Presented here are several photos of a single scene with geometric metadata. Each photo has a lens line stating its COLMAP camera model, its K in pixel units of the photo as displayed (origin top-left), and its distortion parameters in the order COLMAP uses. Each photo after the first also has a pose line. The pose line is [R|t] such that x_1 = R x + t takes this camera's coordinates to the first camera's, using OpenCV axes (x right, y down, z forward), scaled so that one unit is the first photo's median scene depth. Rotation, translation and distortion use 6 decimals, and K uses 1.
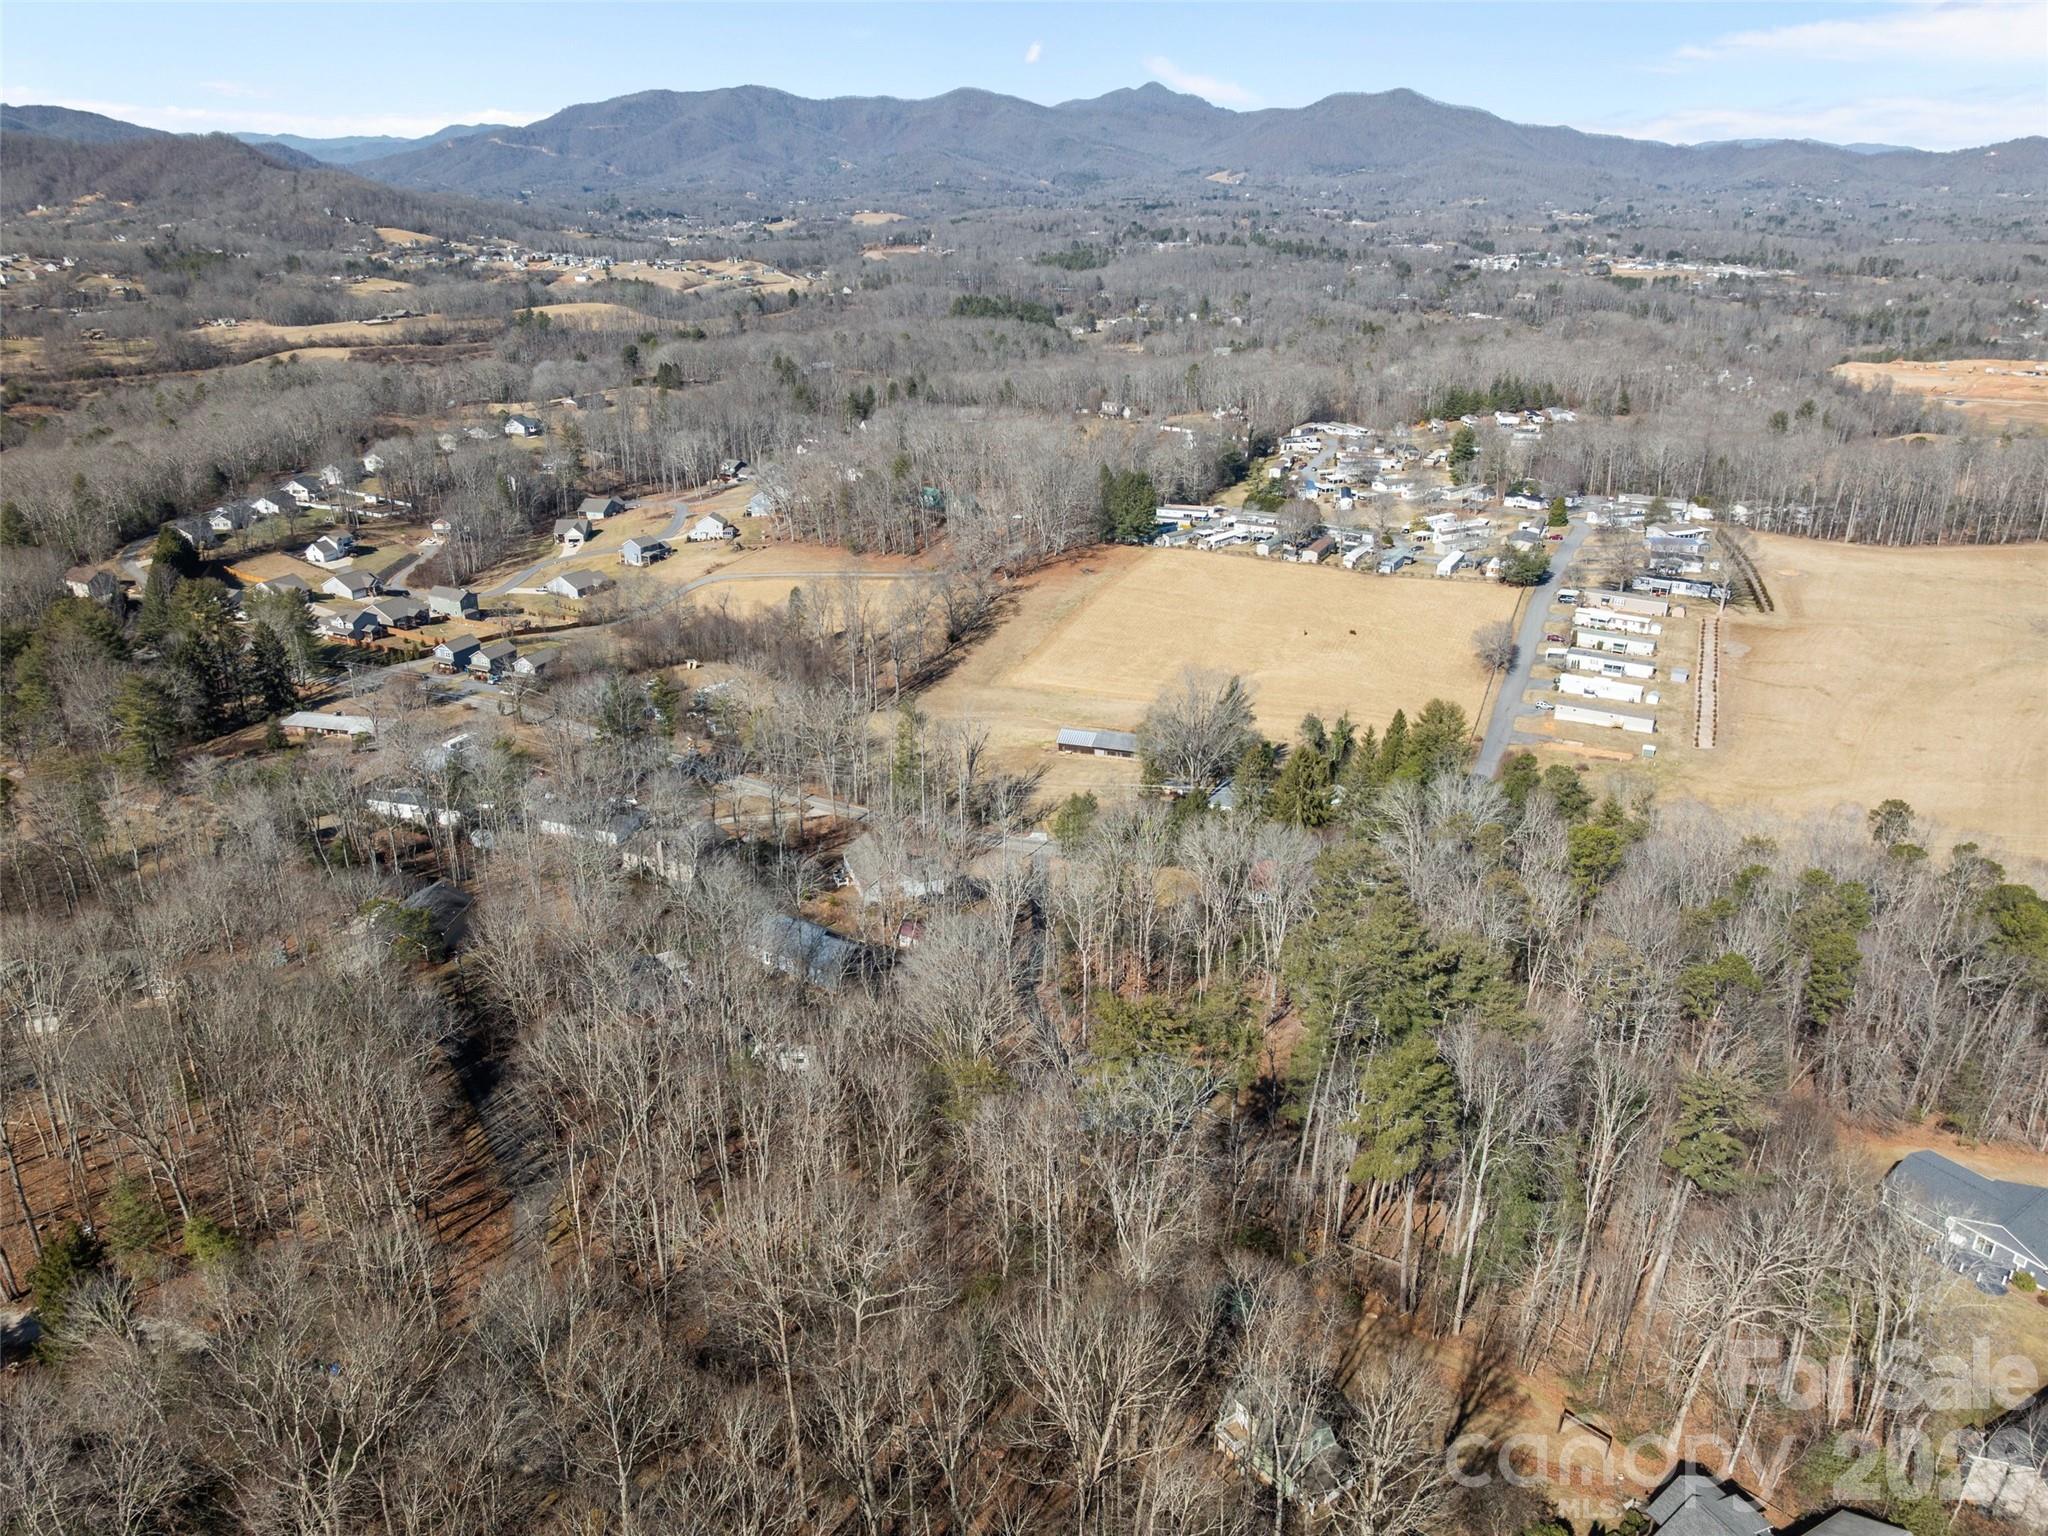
lens RADIAL K [[1464.1, 0, 1014.9], [0, 1464.1, 770.0], [0, 0, 1]] dist [-0.067077, 0.027701]
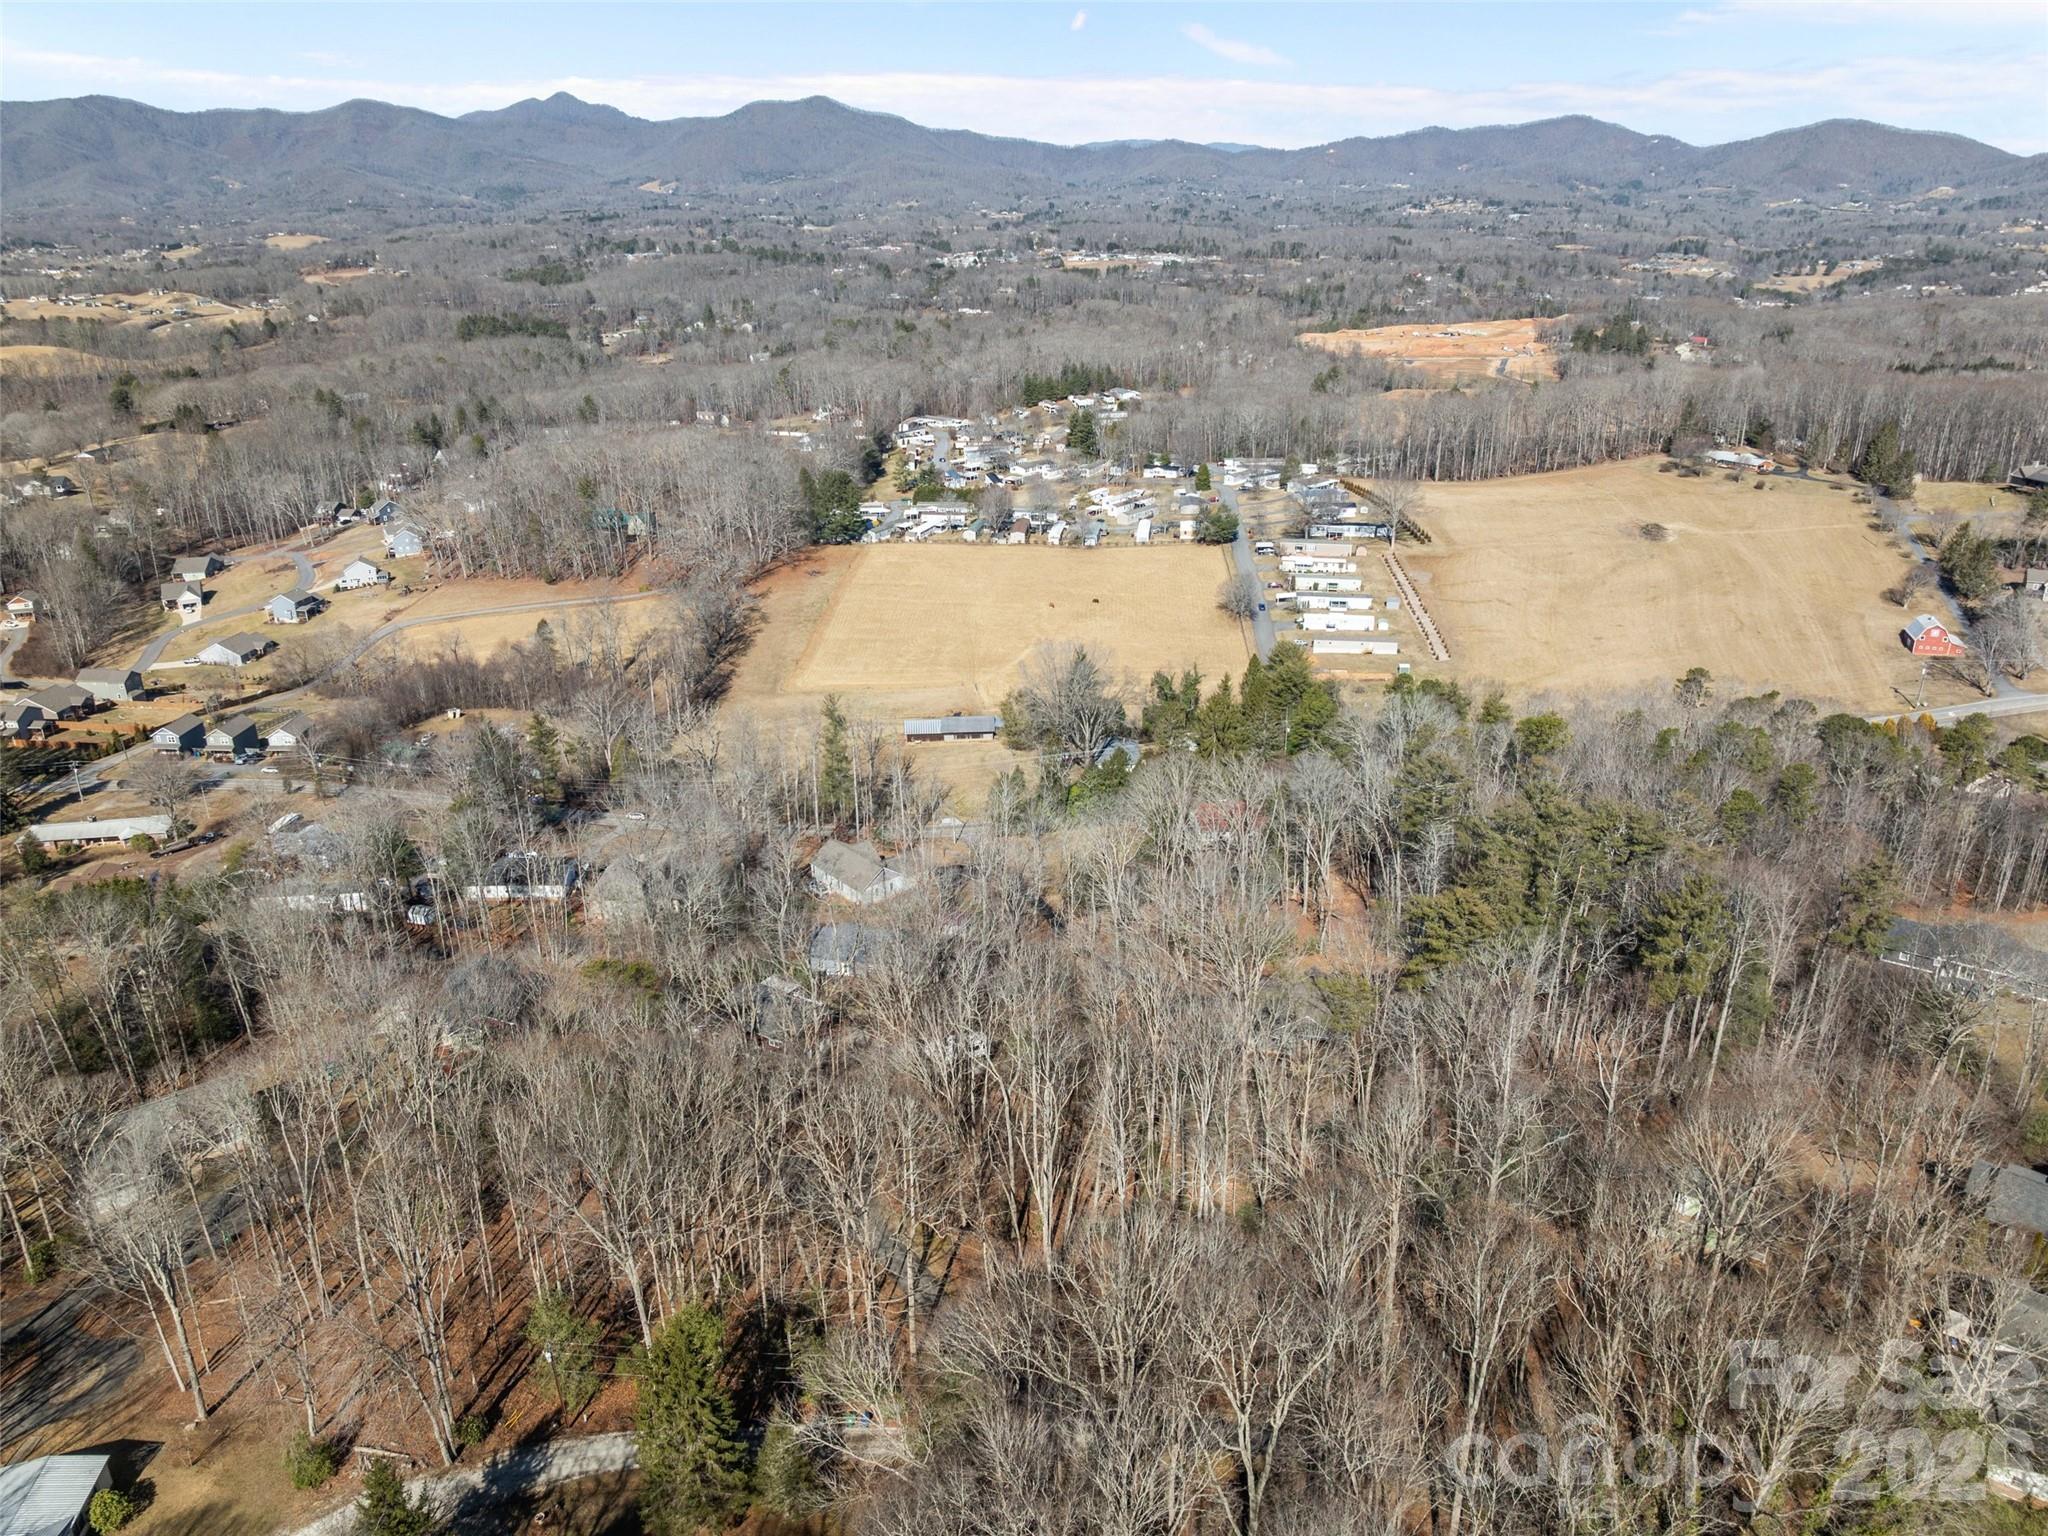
lens RADIAL K [[1464.1, 0, 1014.9], [0, 1464.1, 770.0], [0, 0, 1]] dist [-0.067077, 0.027701]
pose [[0.927207, -0.147650, 0.344218, -0.137506], [0.149464, 0.988535, 0.021419, -0.002539], [-0.343434, 0.031589, 0.938645, 0.012502]]
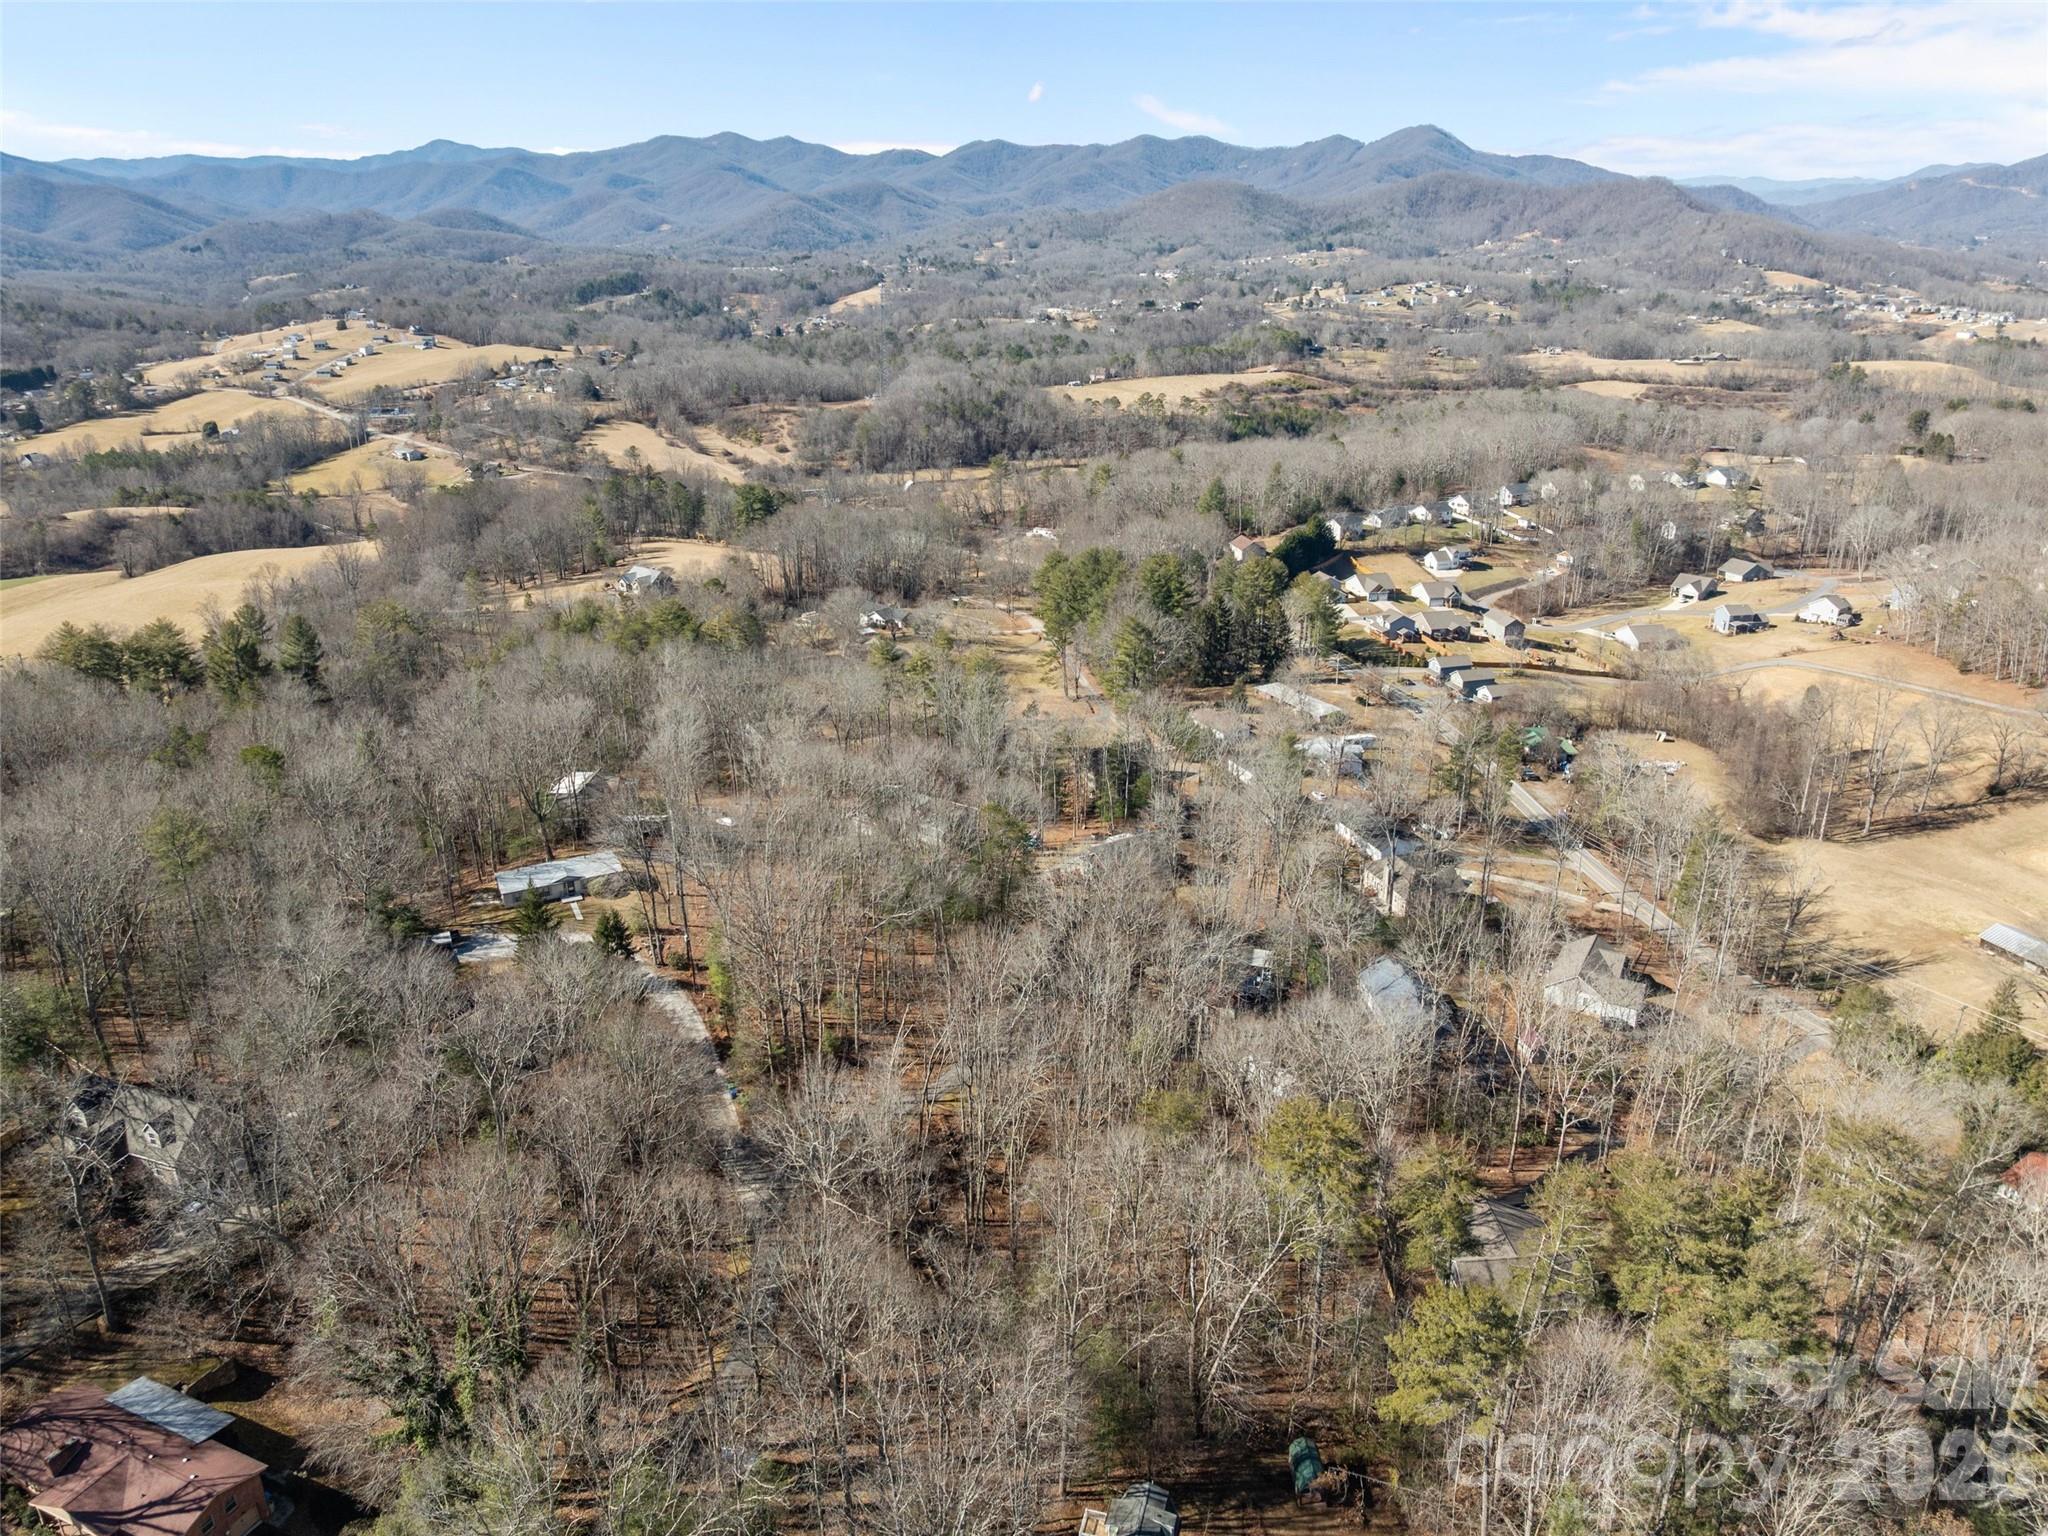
lens RADIAL K [[1431.0, 0, 1024.0], [0, 1431.0, 768.0], [0, 0, 1]] dist [-0.051648, 0.005363]
pose [[0.620774, 0.267611, -0.736902, 0.134034], [-0.281680, 0.953307, 0.108910, -0.023579], [0.731639, 0.139962, 0.667169, 0.052036]]
